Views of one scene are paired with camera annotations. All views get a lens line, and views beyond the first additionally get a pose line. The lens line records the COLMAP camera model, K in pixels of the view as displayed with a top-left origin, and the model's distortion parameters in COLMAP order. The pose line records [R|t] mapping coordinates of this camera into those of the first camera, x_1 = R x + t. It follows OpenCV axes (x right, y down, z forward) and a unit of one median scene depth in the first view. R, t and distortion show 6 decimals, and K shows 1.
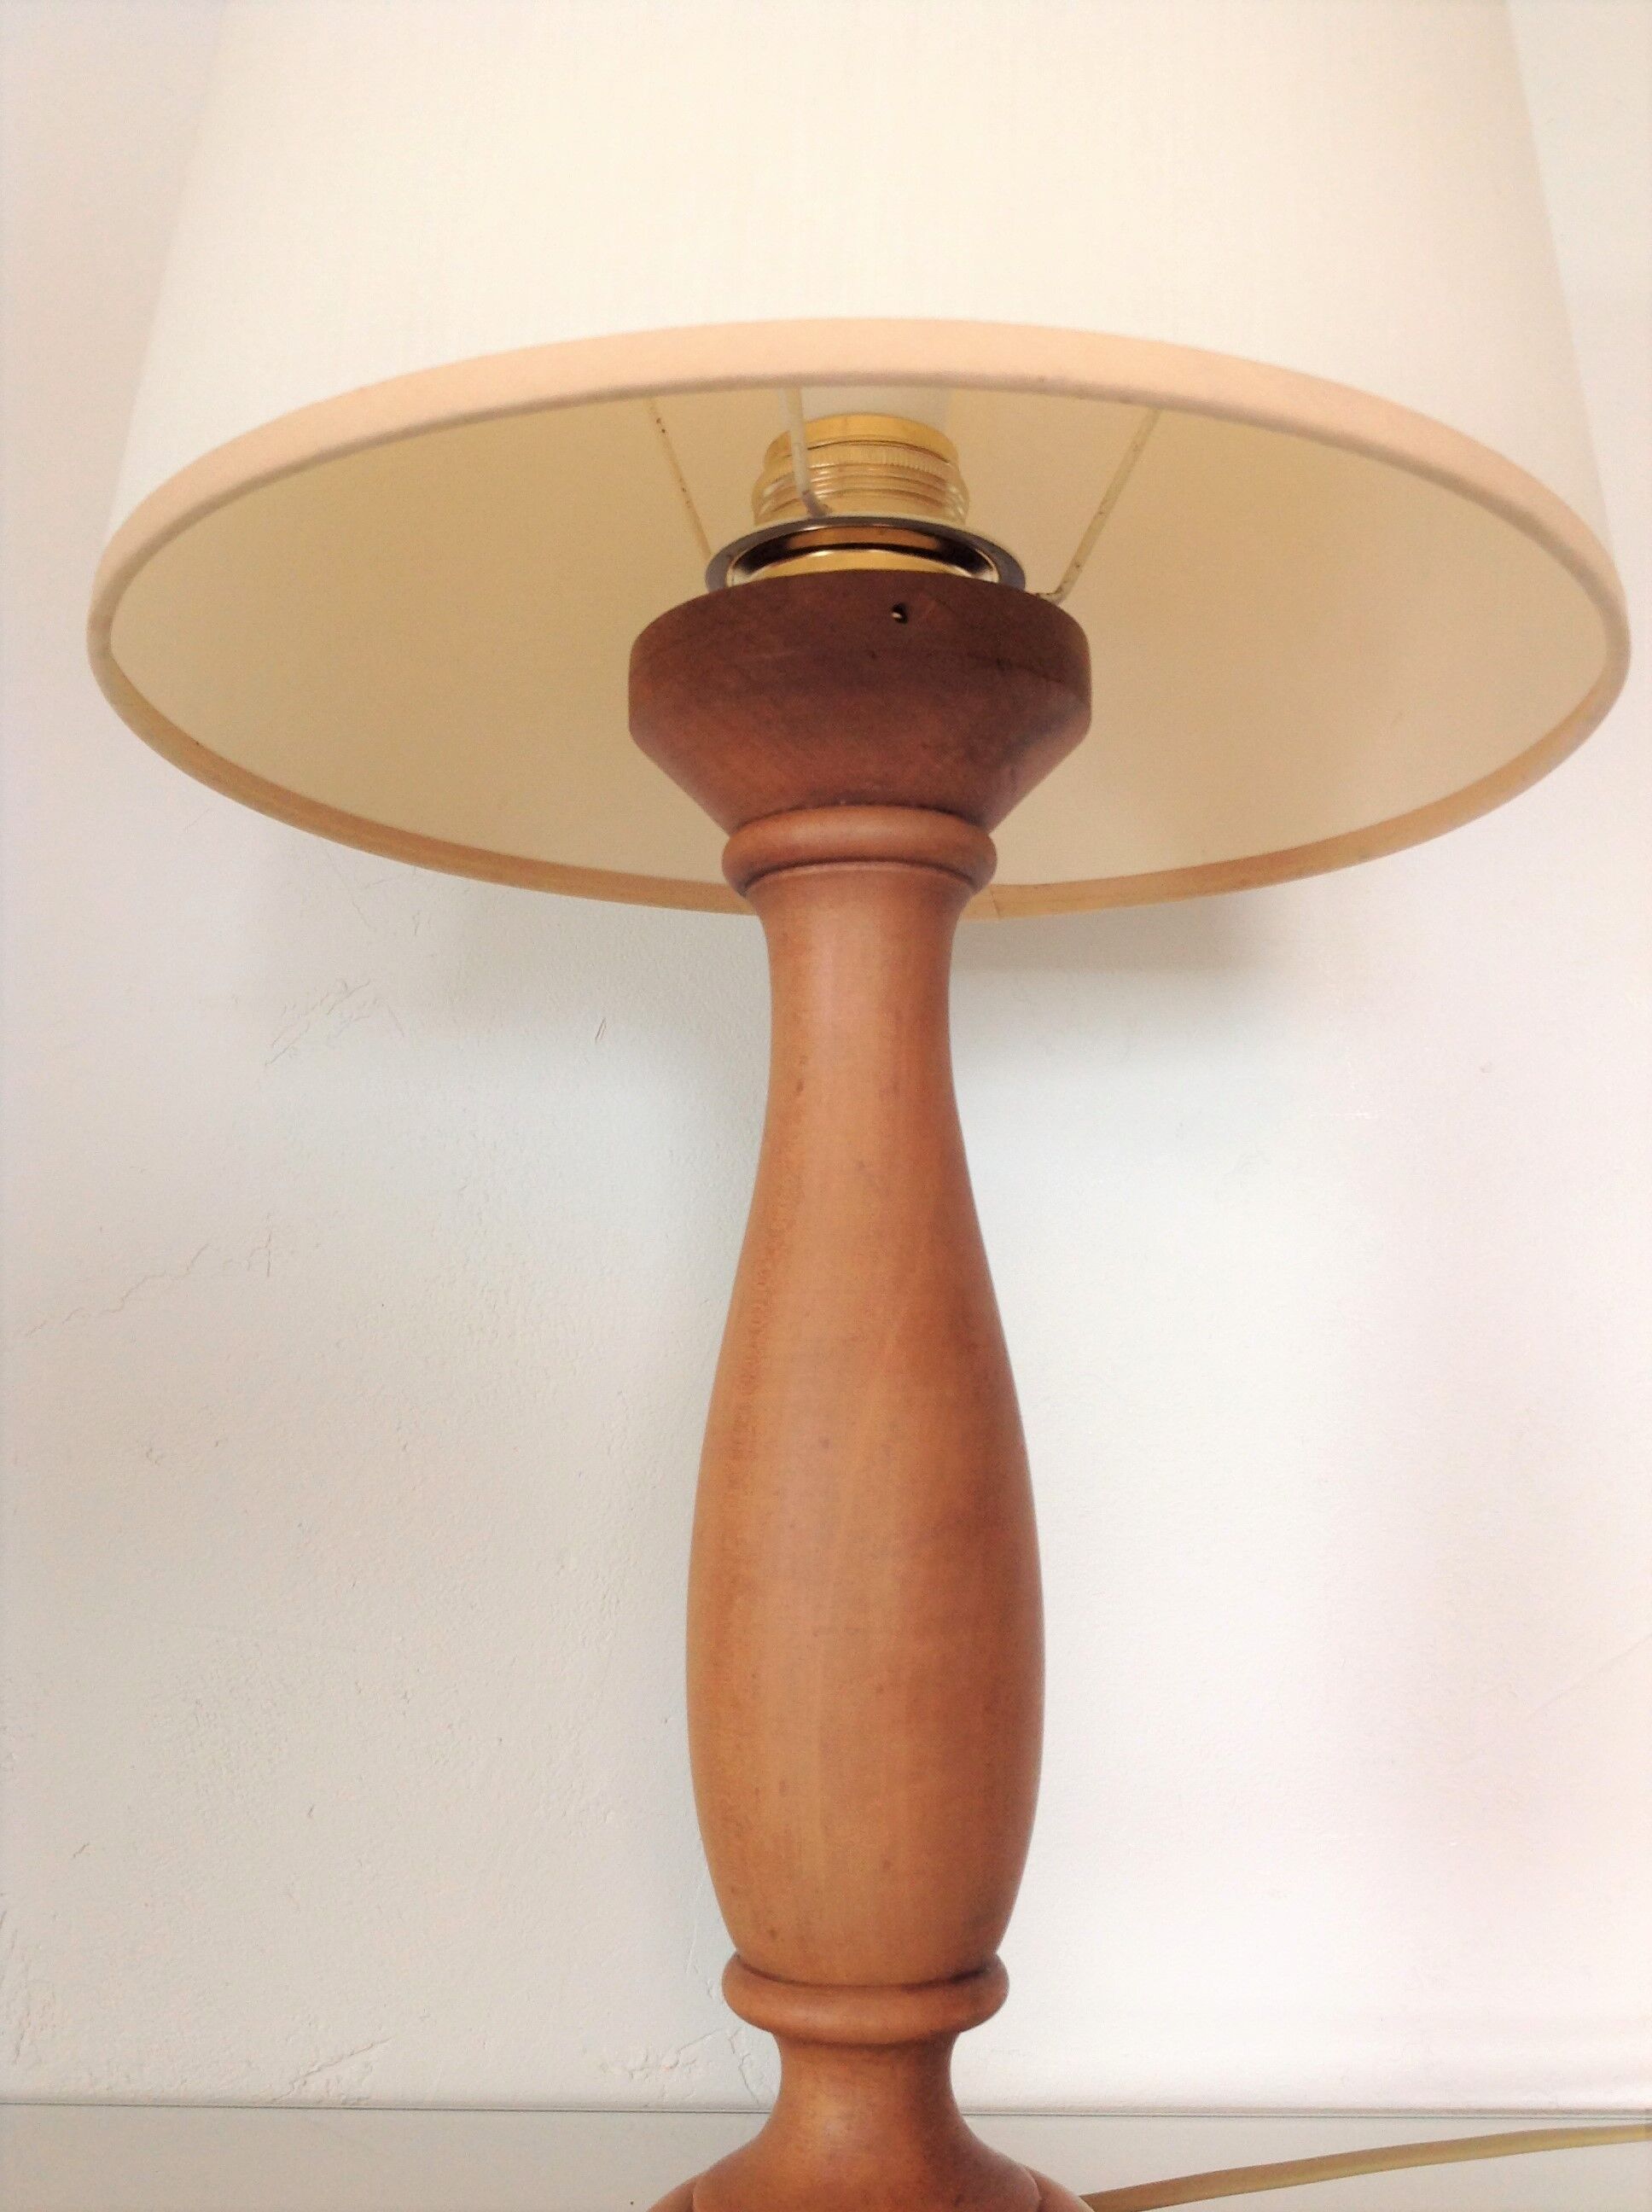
lens RADIAL K [[2075.7, 0, 837.4], [0, 2075.7, 1122.4], [0, 0, 1]] dist [0.056671, 0.000000]
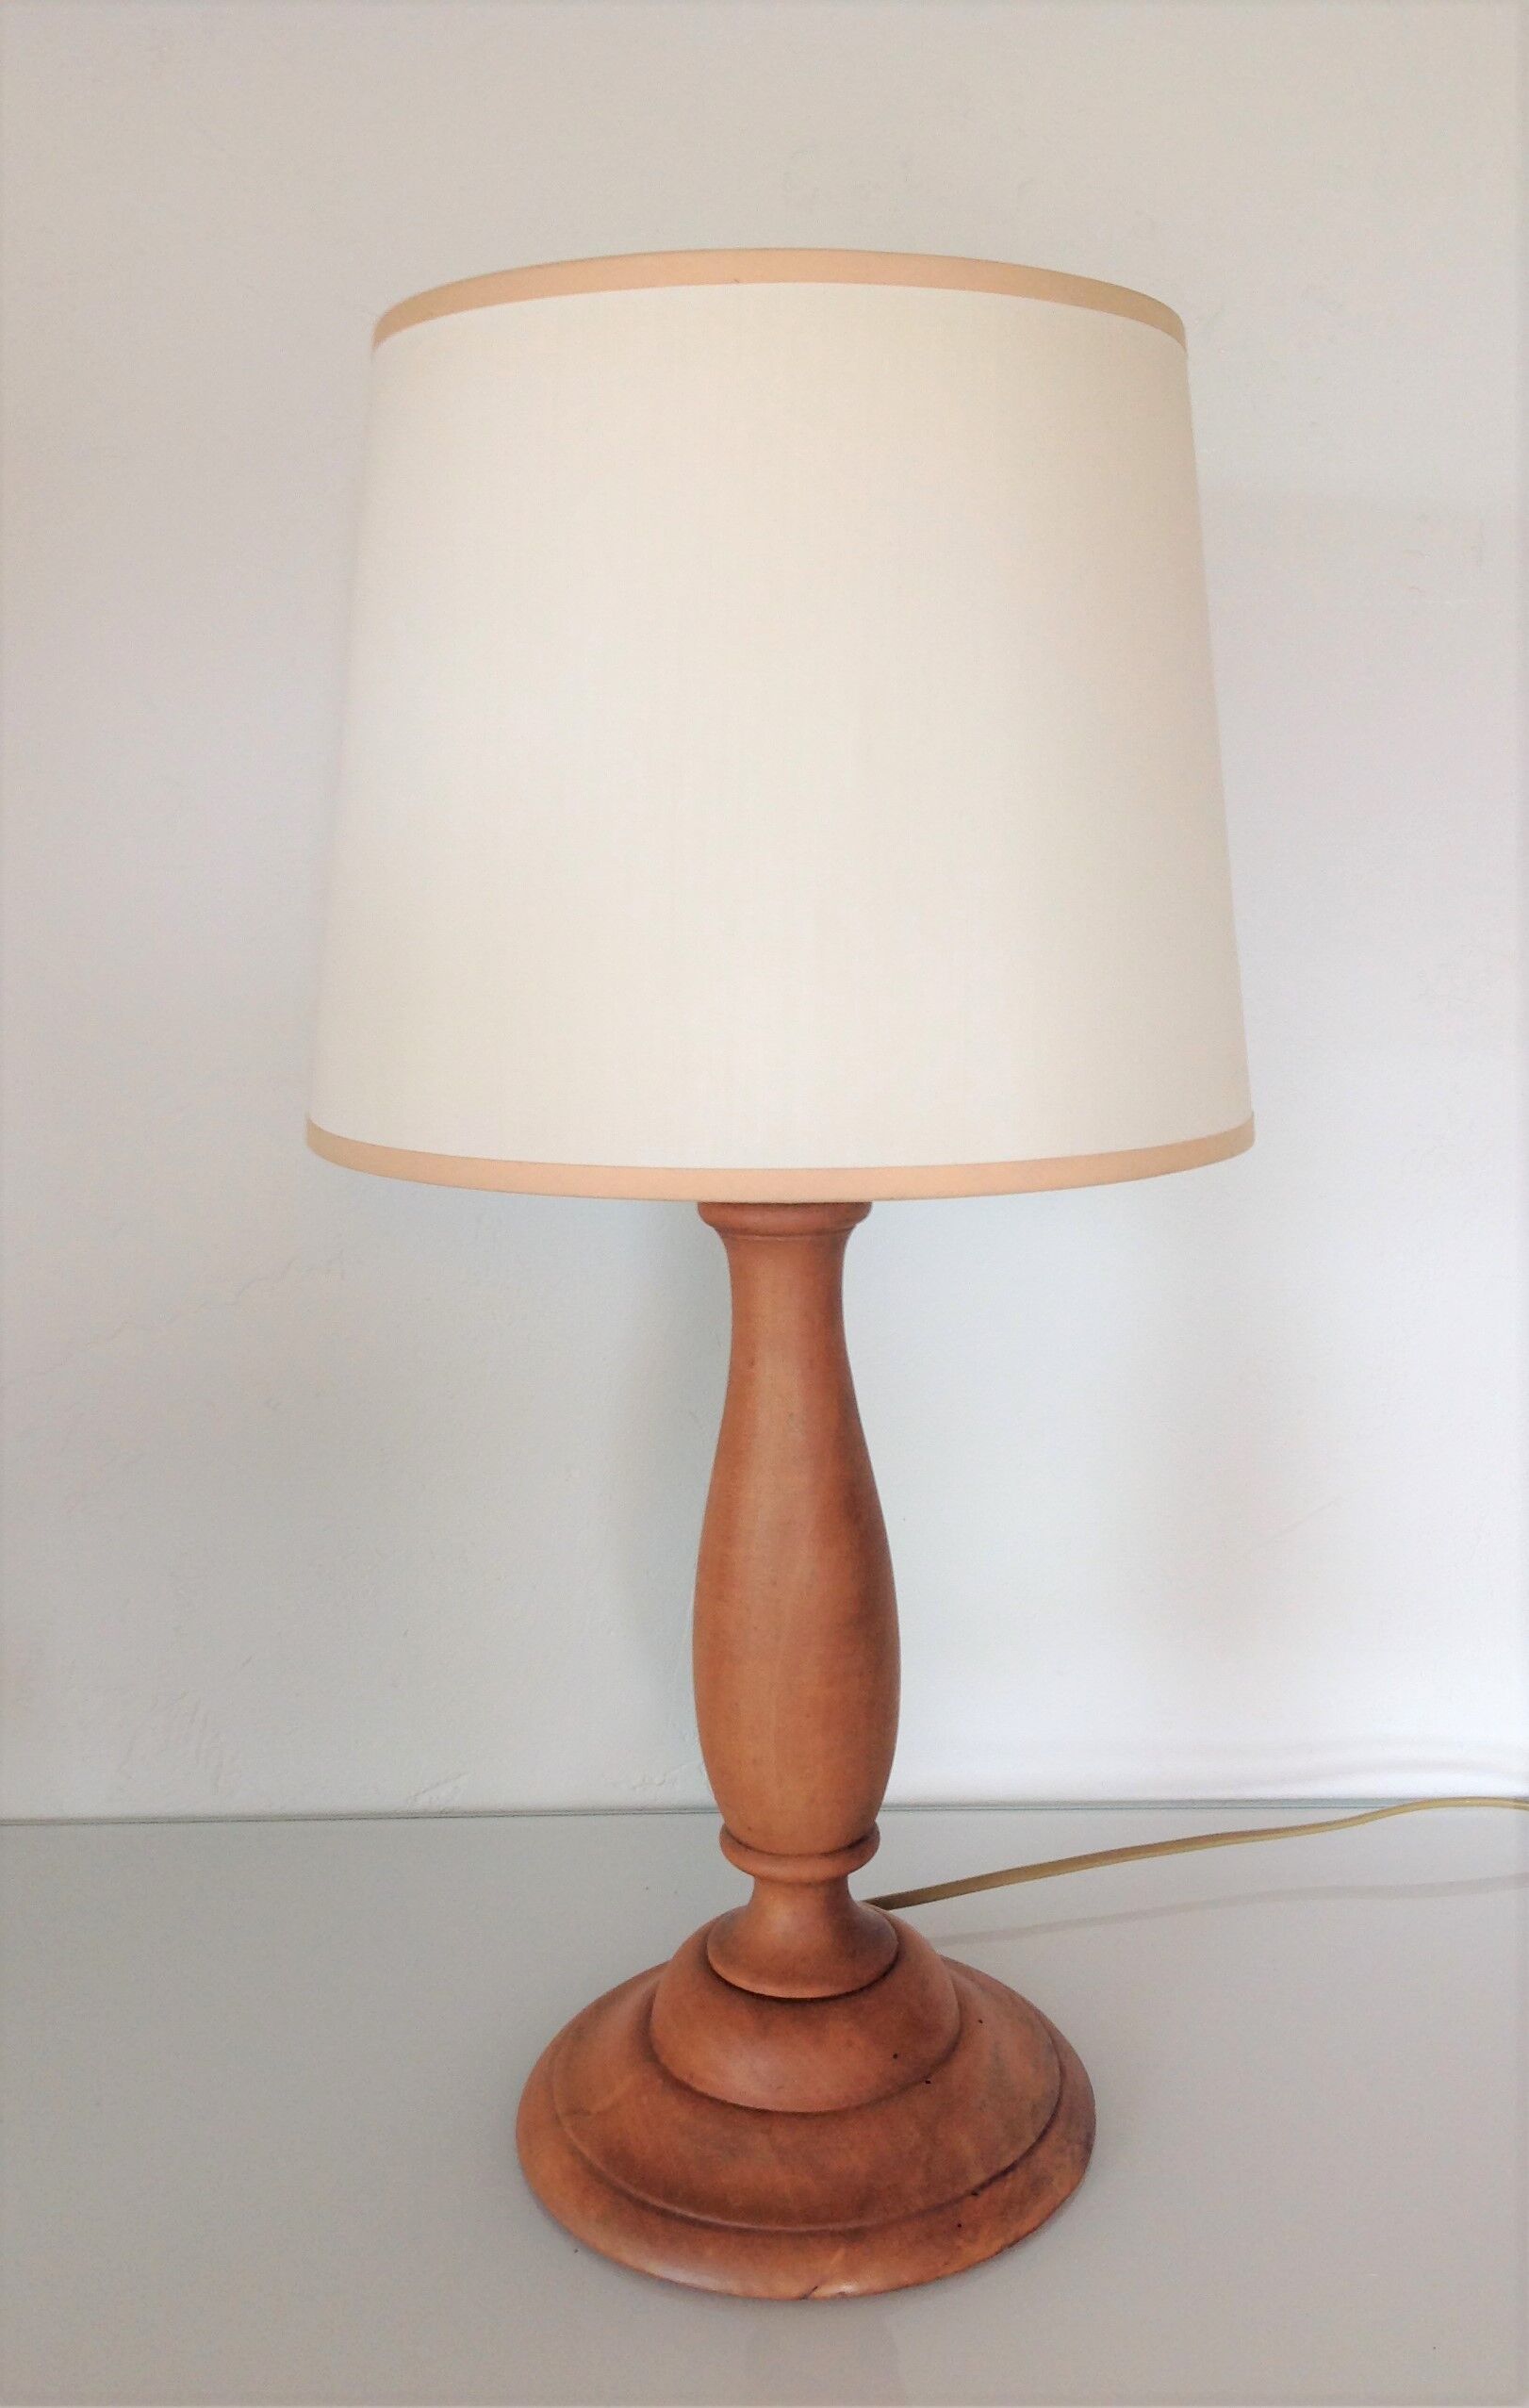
lens RADIAL K [[2266.1, 0, 746.9], [0, 2266.1, 1228.5], [0, 0, 1]] dist [0.048957, 0.000000]
pose [[0.999598, -0.025476, 0.012454, -0.042440], [0.020461, 0.952053, 0.305247, -0.674069], [-0.019633, -0.304870, 0.952192, -0.683541]]
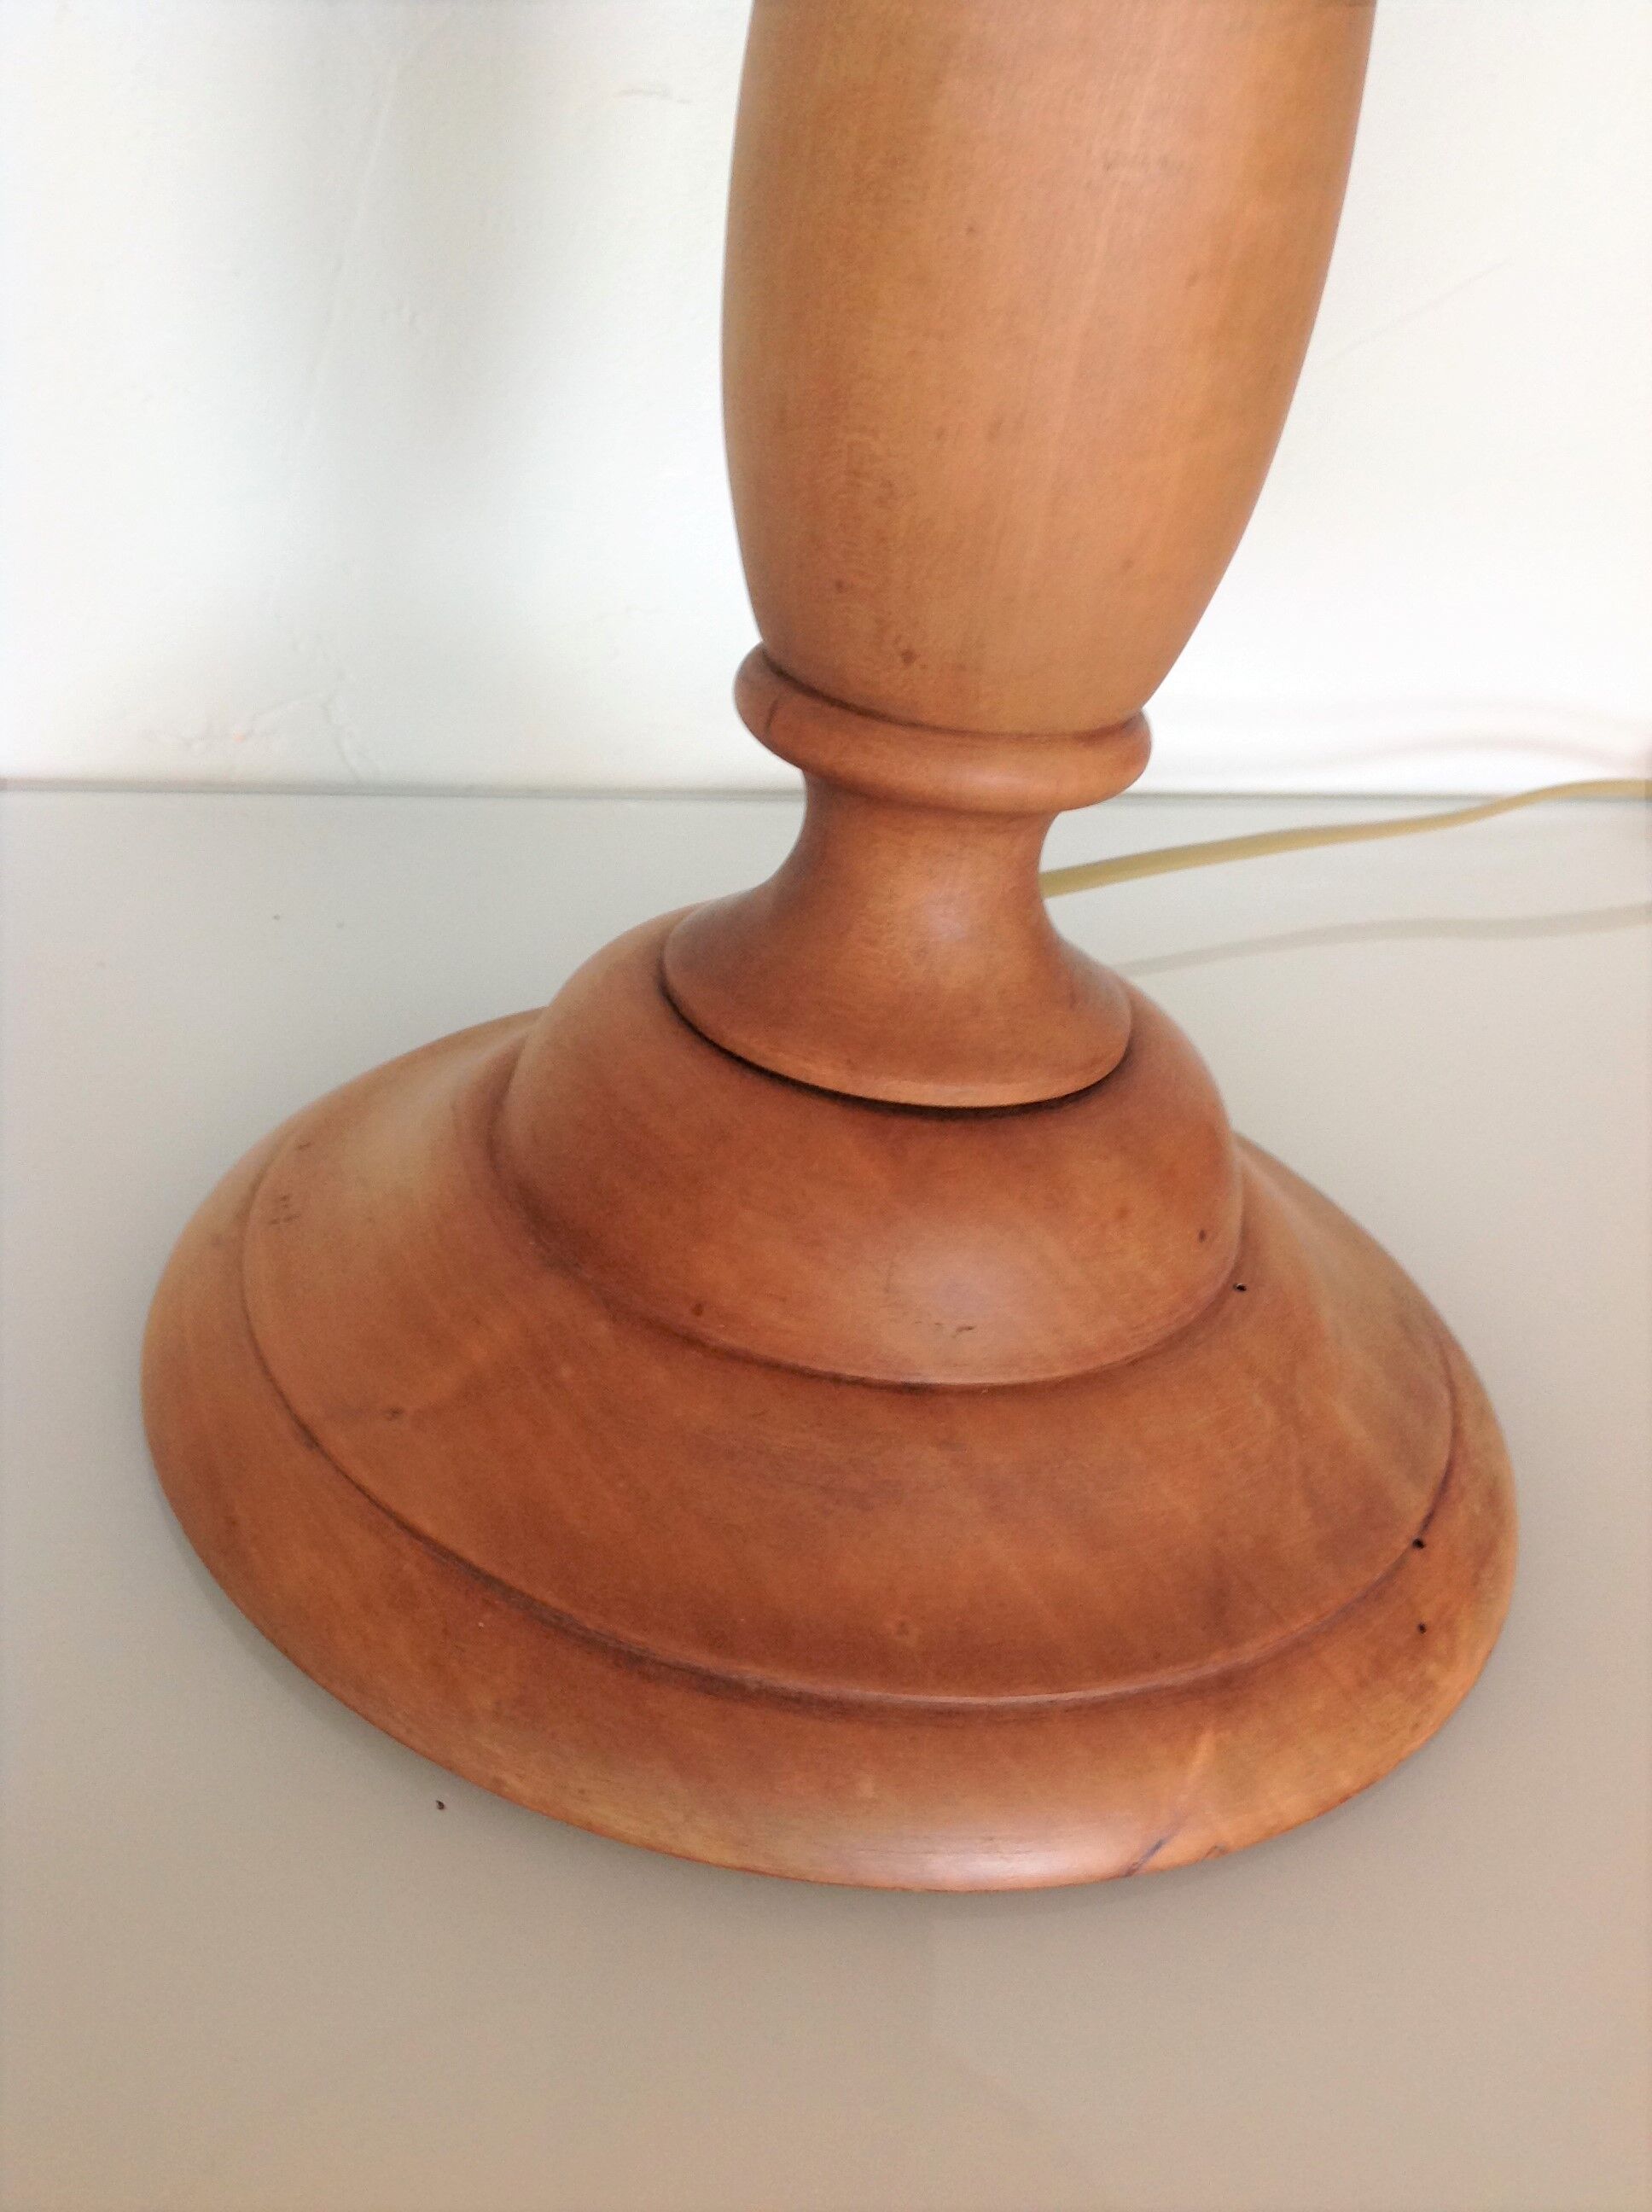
lens RADIAL K [[2075.7, 0, 829.0], [0, 2075.7, 1083.6], [0, 0, 1]] dist [0.056671, 0.000000]
pose [[0.923435, -0.044423, 0.381175, -0.283852], [-0.185924, 0.817129, 0.545649, 0.144238], [-0.335708, -0.574741, 0.746306, 0.434744]]
